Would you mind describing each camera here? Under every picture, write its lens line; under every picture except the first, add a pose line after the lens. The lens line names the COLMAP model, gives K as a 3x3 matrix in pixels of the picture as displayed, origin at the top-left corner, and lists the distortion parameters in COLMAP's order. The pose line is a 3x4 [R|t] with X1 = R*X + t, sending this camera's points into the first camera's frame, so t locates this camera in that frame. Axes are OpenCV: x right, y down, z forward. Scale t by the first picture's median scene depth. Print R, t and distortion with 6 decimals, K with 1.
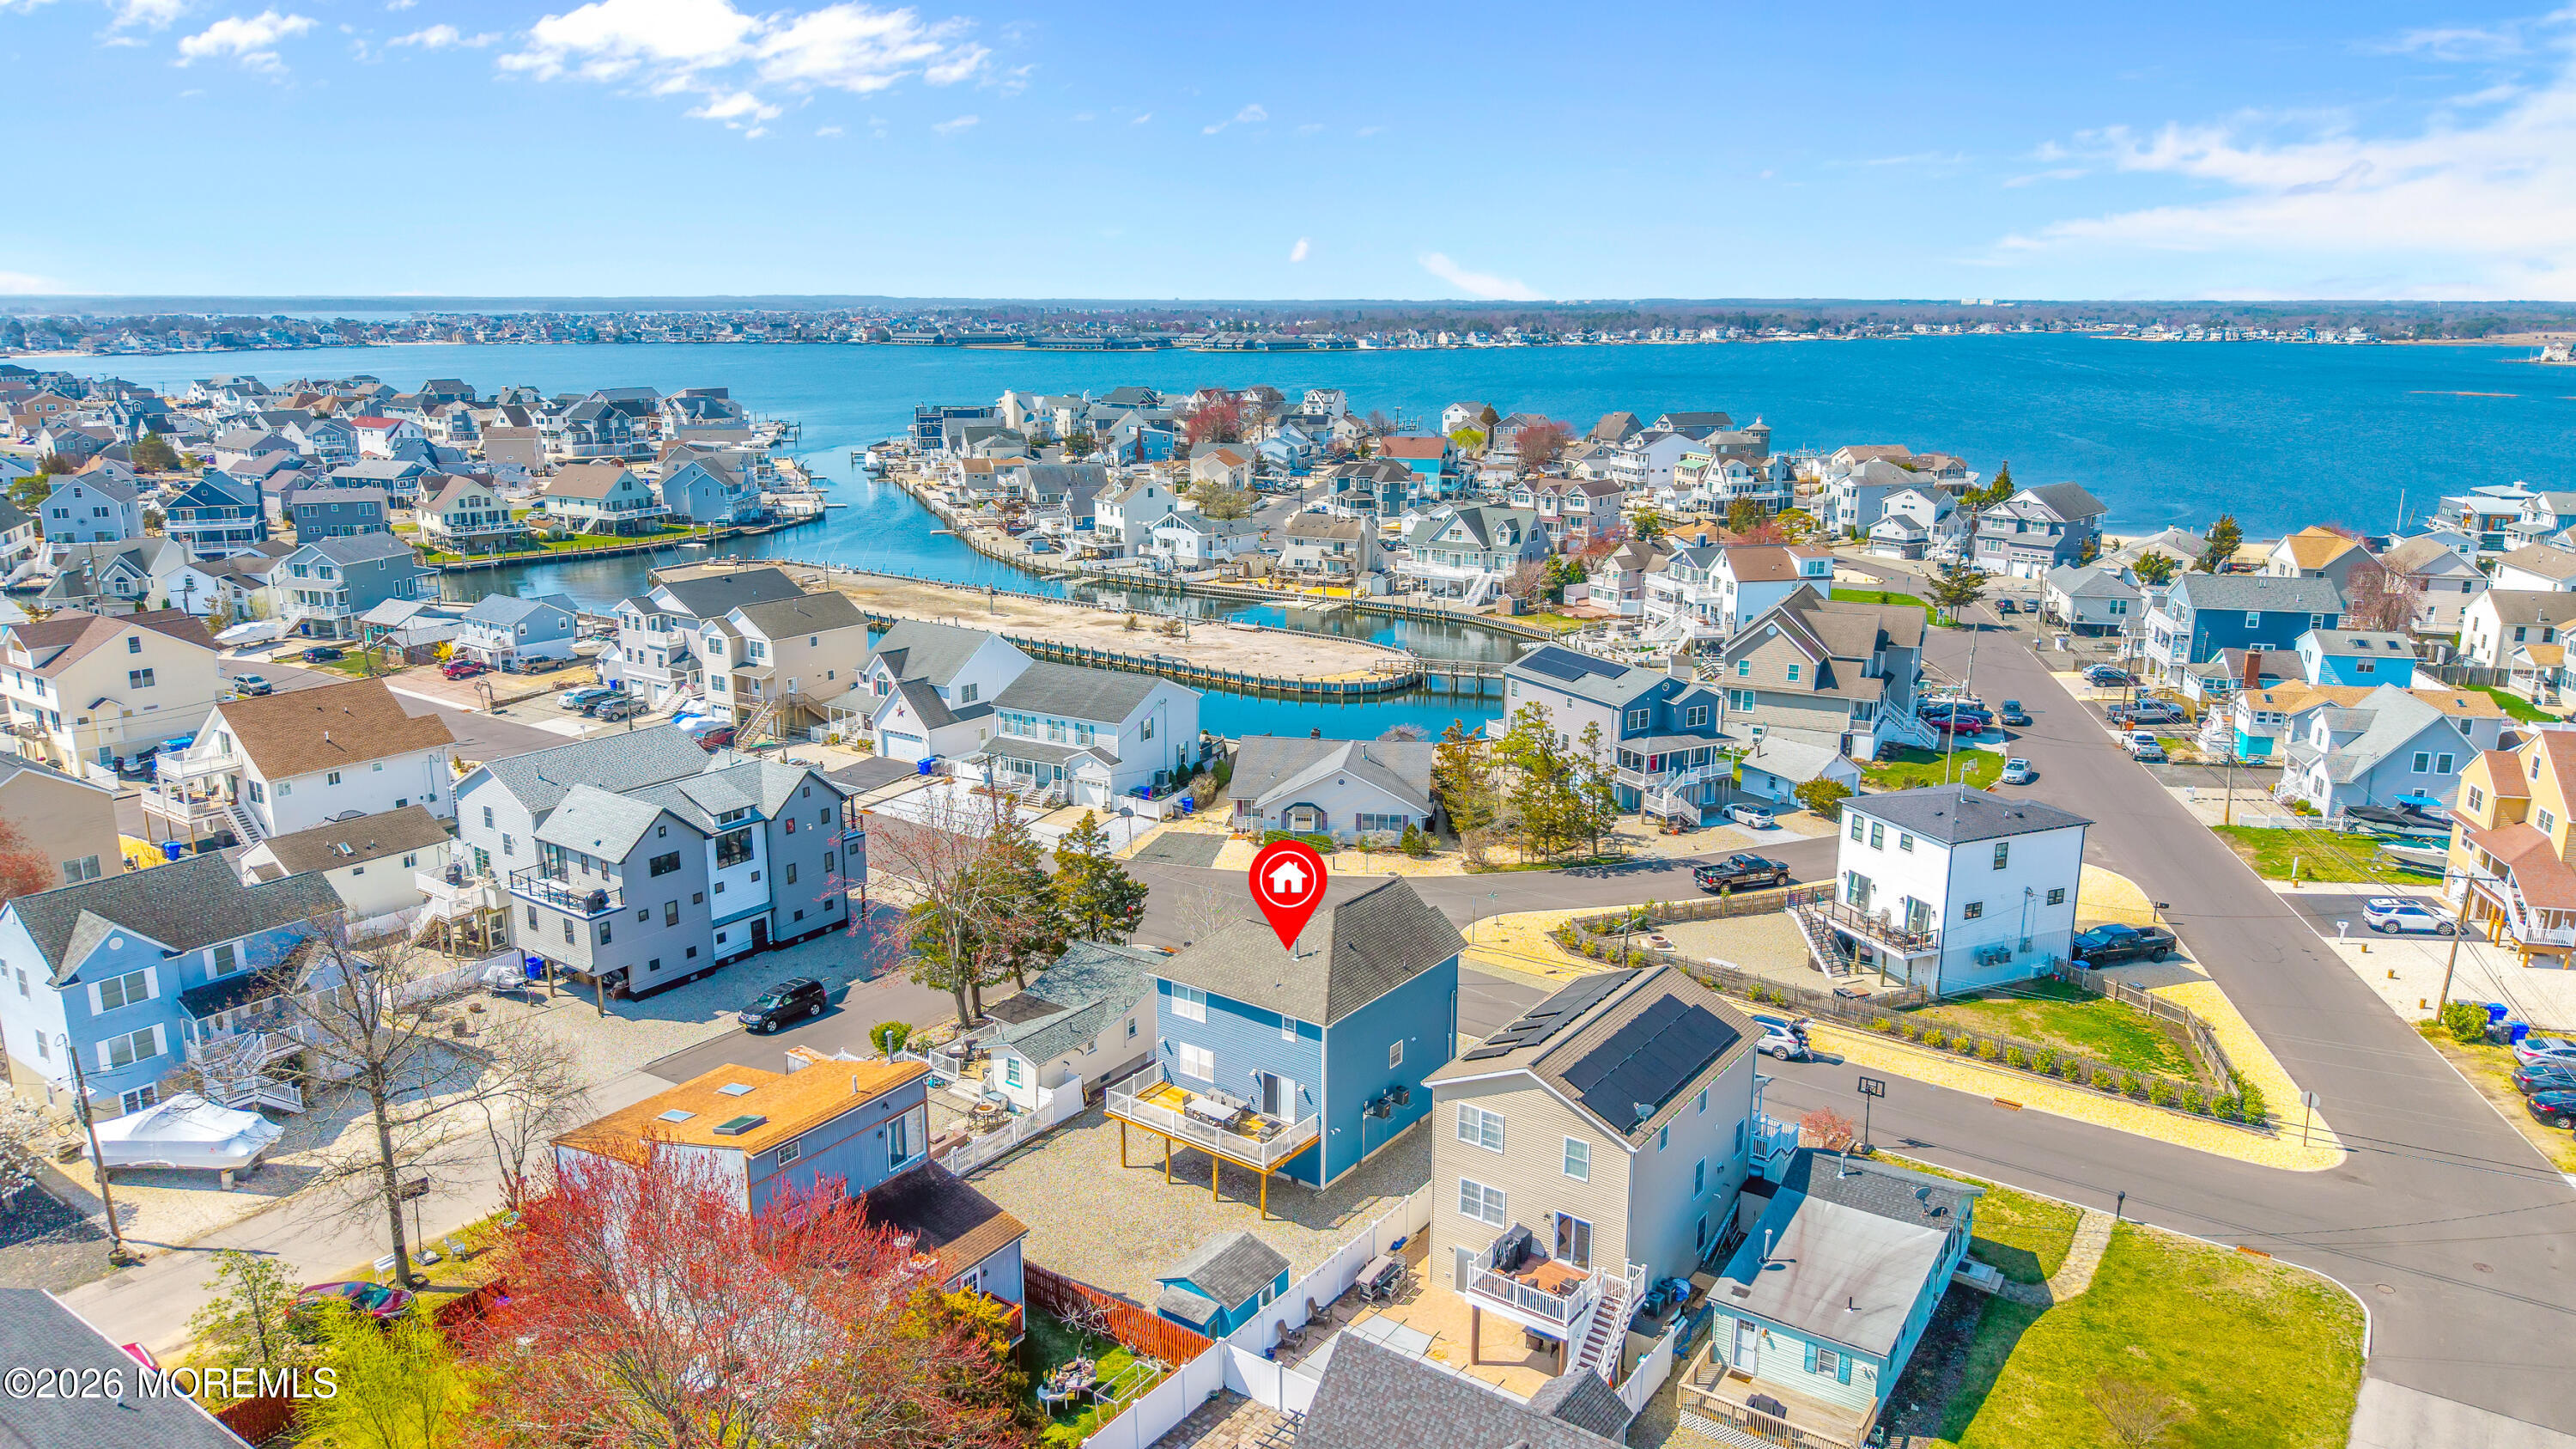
lens RADIAL K [[1679.3, 0, 1288.0], [0, 1679.3, 724.5], [0, 0, 1]] dist [-0.000471, -0.001746]
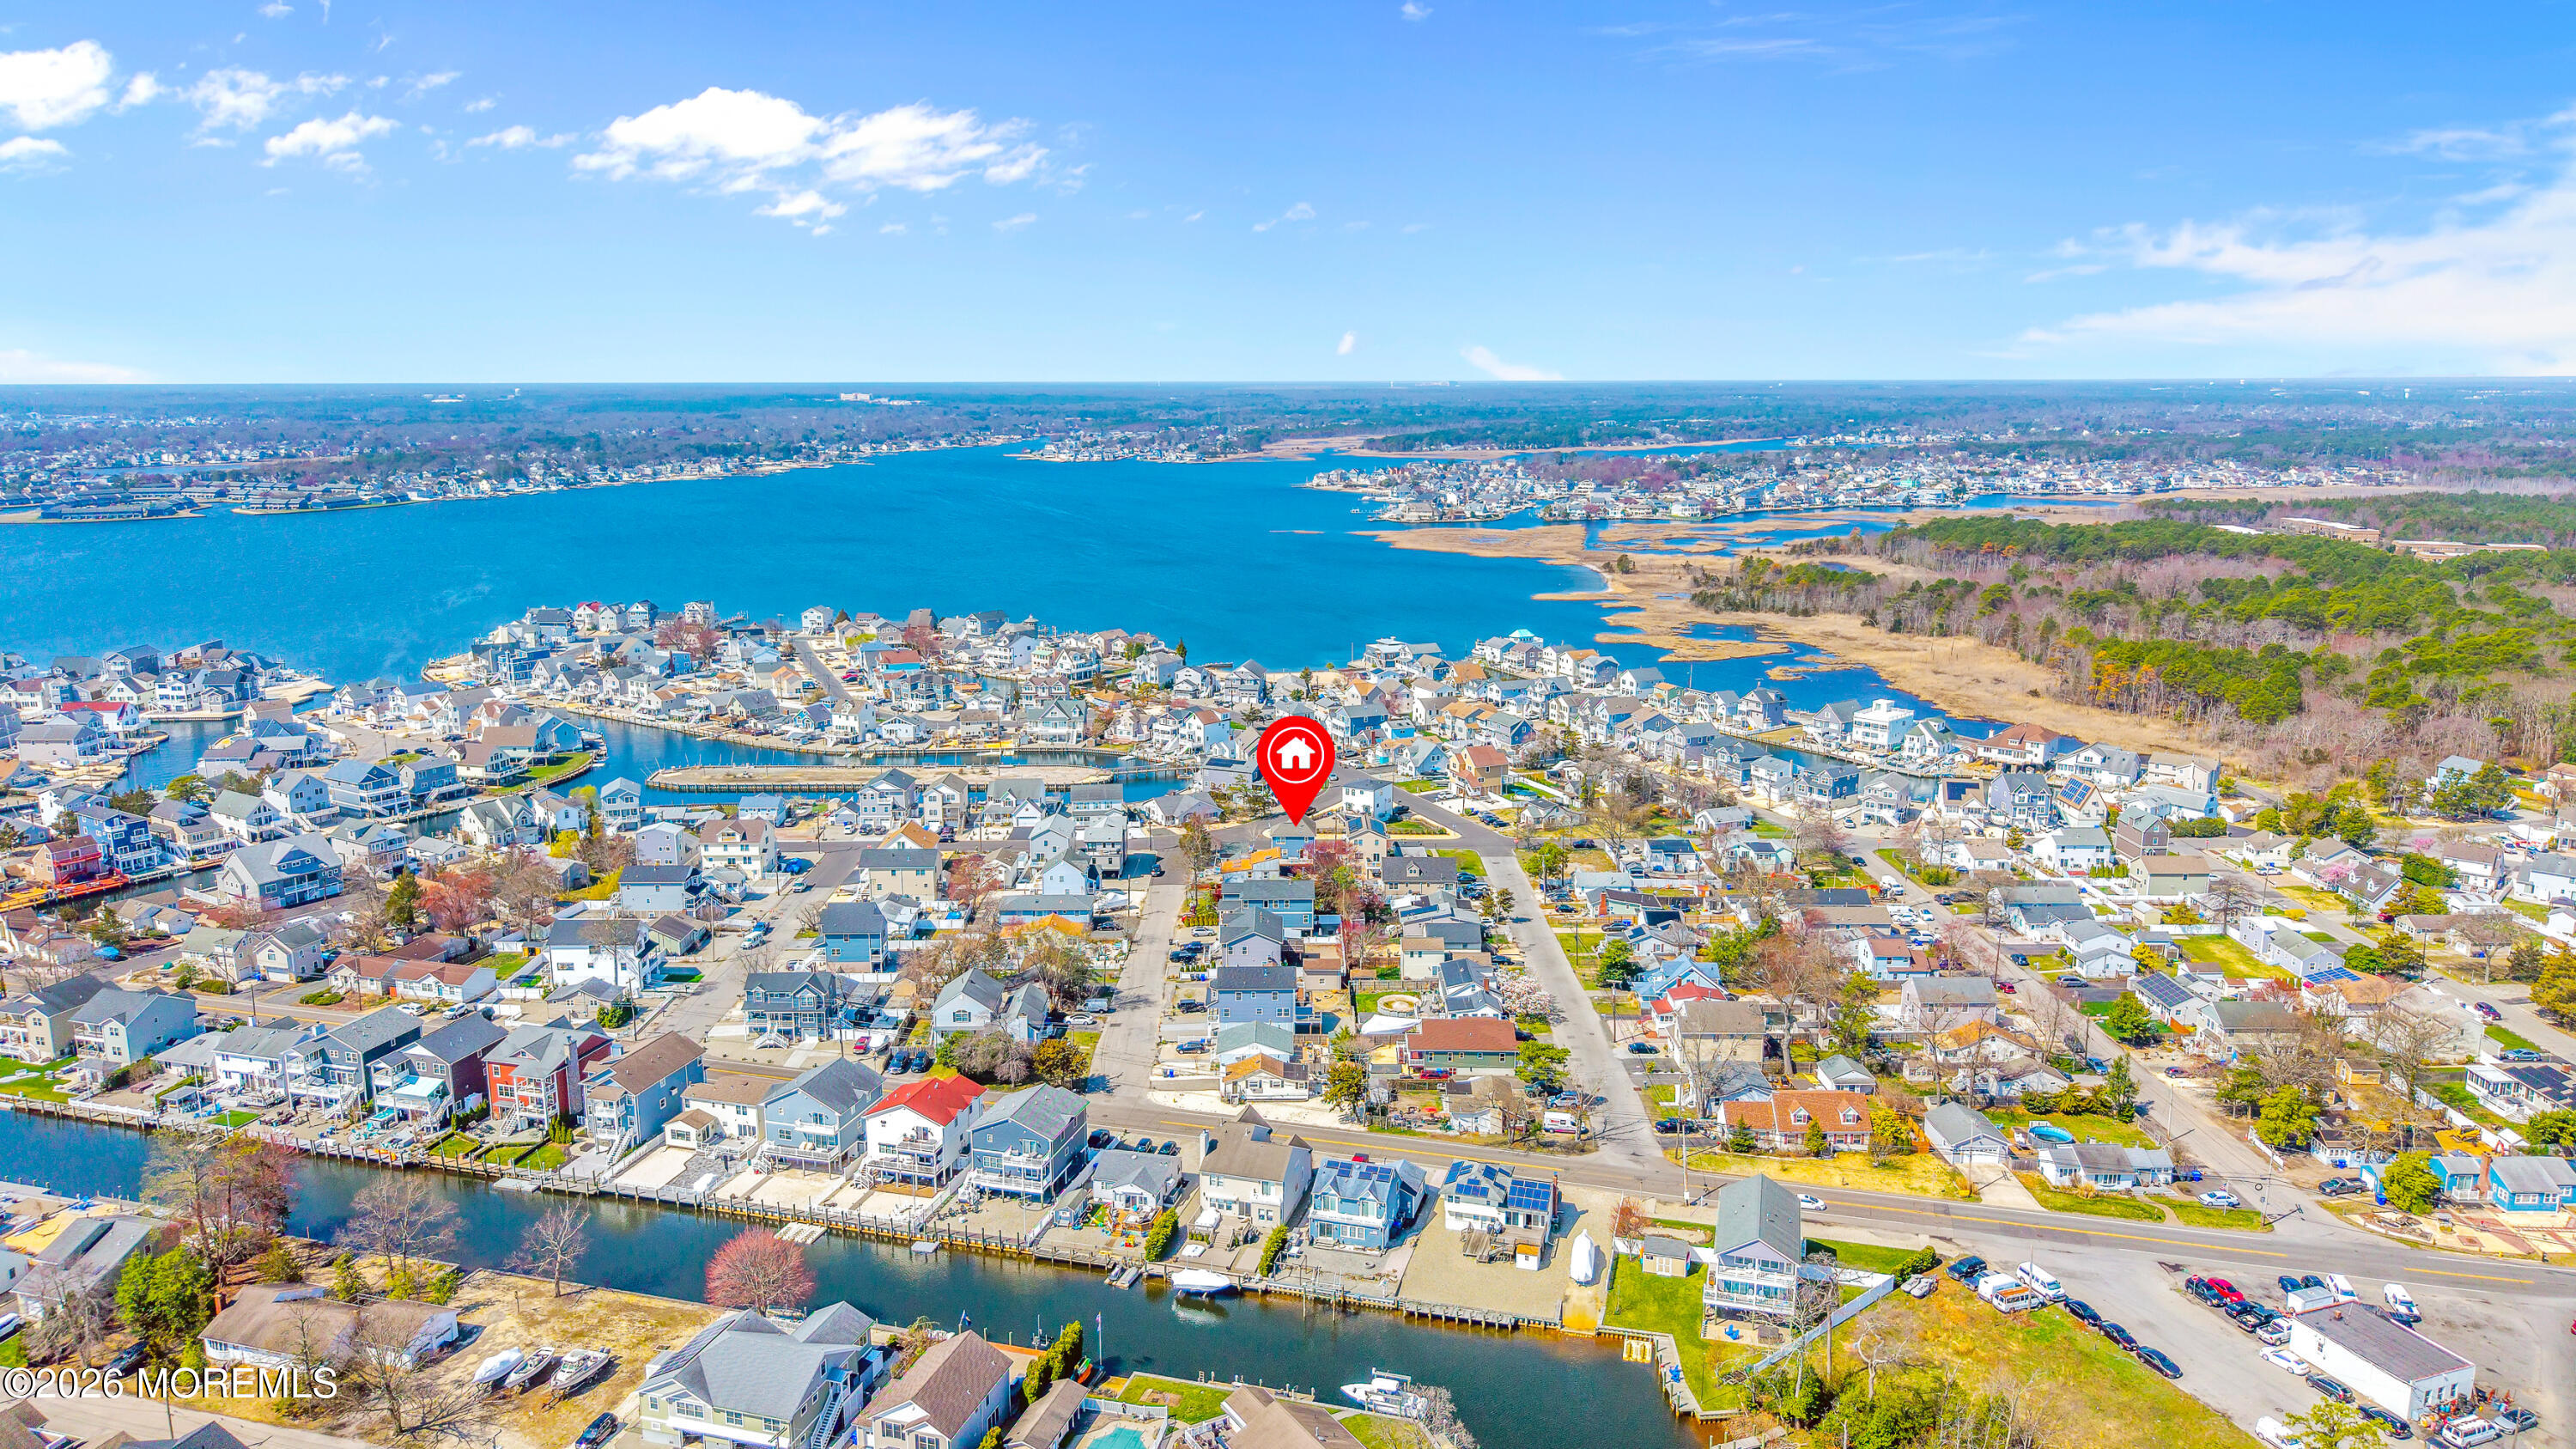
lens RADIAL K [[1679.3, 0, 1288.0], [0, 1679.3, 724.5], [0, 0, 1]] dist [-0.000471, -0.001746]
pose [[0.800440, -0.119929, 0.587293, -0.843002], [0.145468, 0.989356, 0.003769, -0.054069], [-0.581493, 0.082416, 0.809366, -0.877561]]
